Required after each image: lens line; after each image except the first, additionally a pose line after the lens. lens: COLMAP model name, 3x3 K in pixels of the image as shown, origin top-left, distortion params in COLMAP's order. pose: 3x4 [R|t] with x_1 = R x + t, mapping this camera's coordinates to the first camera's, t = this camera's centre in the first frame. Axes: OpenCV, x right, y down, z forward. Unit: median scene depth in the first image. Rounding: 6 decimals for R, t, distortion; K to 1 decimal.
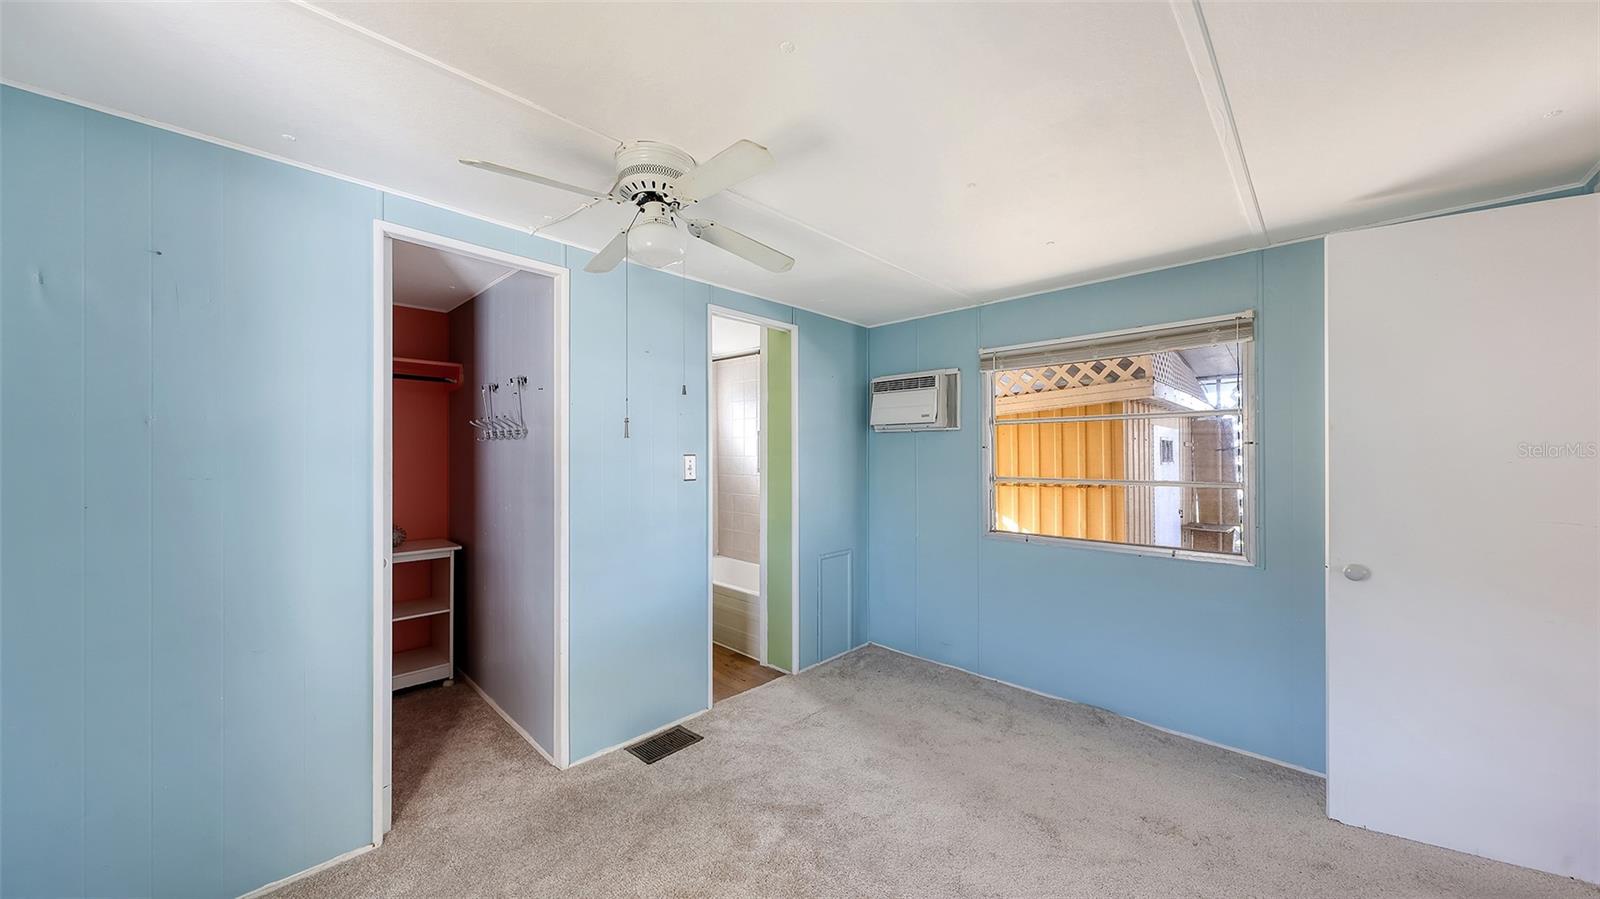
lens RADIAL K [[551.5, 0, 800.3], [0, 551.5, 452.5], [0, 0, 1]] dist [0.002985, -0.000098]
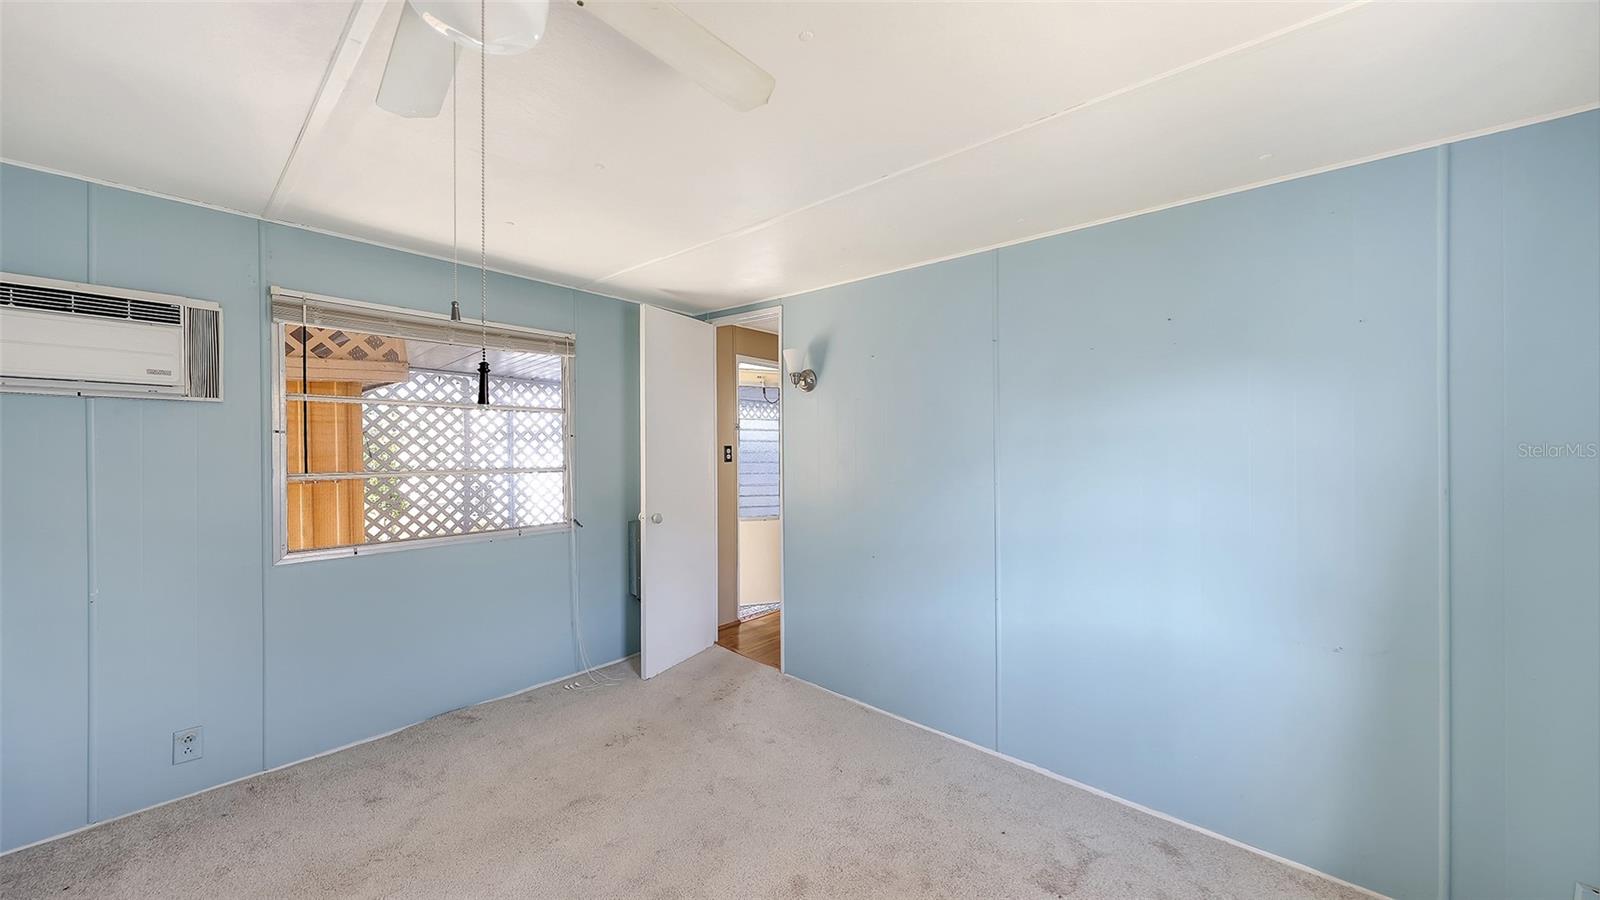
lens RADIAL K [[551.5, 0, 794.8], [0, 551.5, 443.4], [0, 0, 1]] dist [0.002985, -0.000098]
pose [[-0.029635, 0.005291, 0.999547, -0.381930], [-0.014181, 0.999883, -0.005714, -0.000524], [-0.999460, -0.014344, -0.029556, 0.397504]]
